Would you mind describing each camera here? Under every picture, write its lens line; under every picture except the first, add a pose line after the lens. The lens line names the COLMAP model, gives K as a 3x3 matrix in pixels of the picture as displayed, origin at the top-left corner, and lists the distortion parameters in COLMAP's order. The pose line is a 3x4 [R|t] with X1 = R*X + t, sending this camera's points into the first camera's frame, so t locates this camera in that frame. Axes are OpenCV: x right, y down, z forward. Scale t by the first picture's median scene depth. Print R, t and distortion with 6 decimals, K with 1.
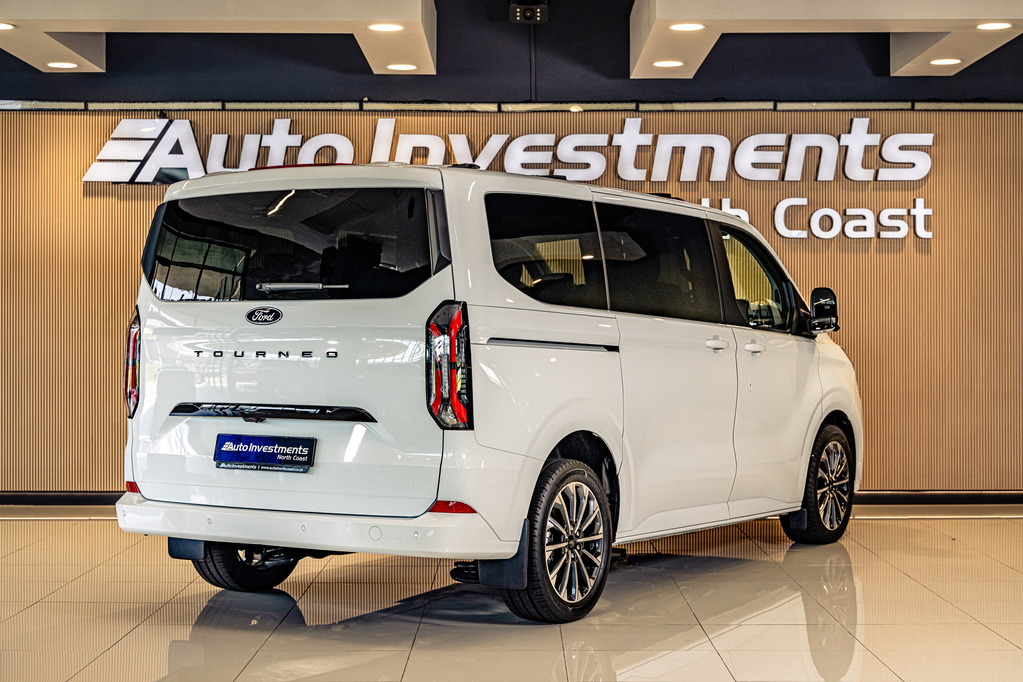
lens RADIAL K [[1739.5, 0, 511.5], [0, 1739.5, 341.0], [0, 0, 1]] dist [-0.004148, -0.020269]
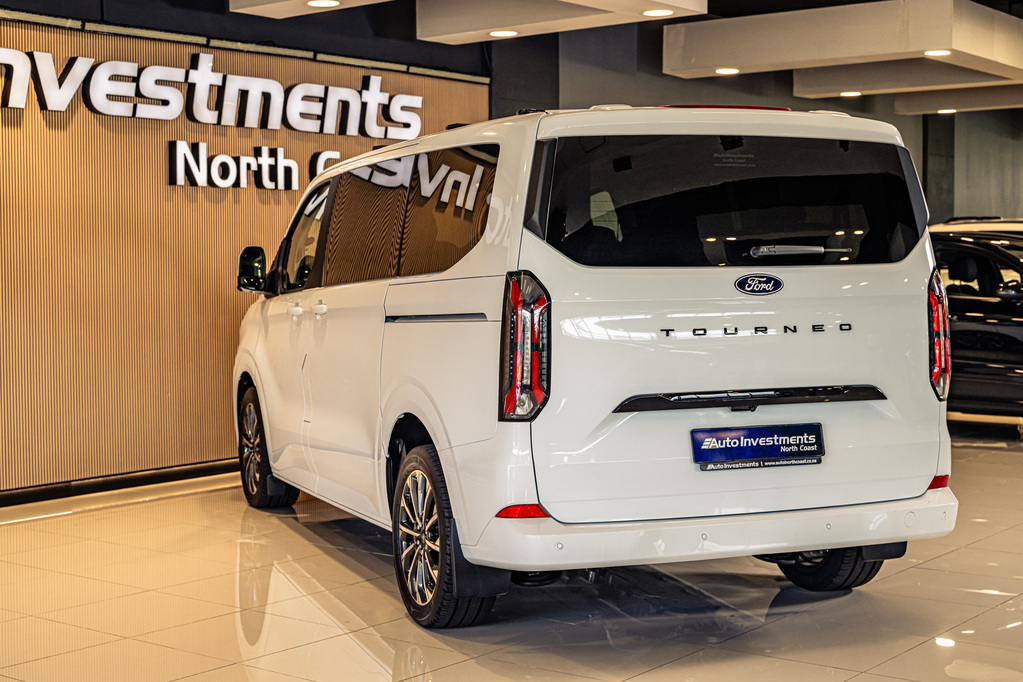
lens RADIAL K [[1558.5, 0, 511.5], [0, 1558.5, 341.0], [0, 0, 1]] dist [-0.003060, 0.000852]
pose [[0.609046, -0.046042, 0.791797, -0.641210], [0.014461, 0.998792, 0.046955, -0.019157], [-0.793003, -0.017148, 0.608976, 0.499163]]
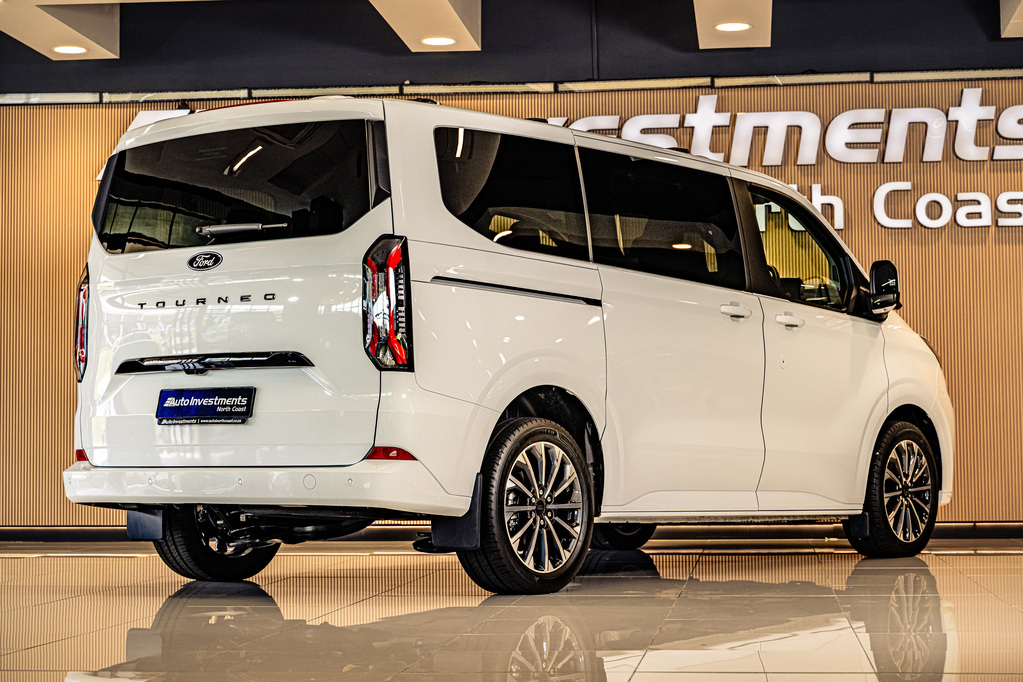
lens RADIAL K [[2174.4, 0, 509.4], [0, 2174.4, 322.0], [0, 0, 1]] dist [-0.005855, -0.066046]
pose [[0.993666, -0.014208, -0.111473, 0.120901], [0.006769, 0.997741, -0.066830, 0.077626], [0.112171, 0.065652, 0.991518, -0.119495]]
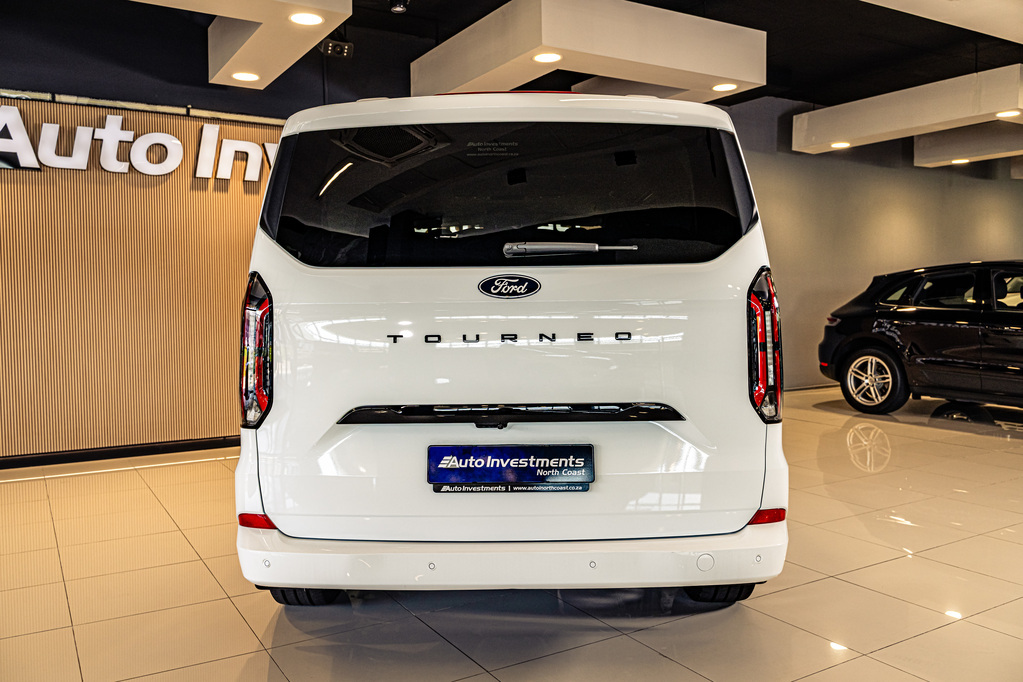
lens RADIAL K [[826.4, 0, 511.5], [0, 826.4, 341.0], [0, 0, 1]] dist [0.000776, -0.000749]
pose [[0.854394, -0.035425, 0.518416, -0.257132], [0.013652, 0.998859, 0.045755, -0.005756], [-0.519446, -0.032015, 0.853903, 0.546632]]
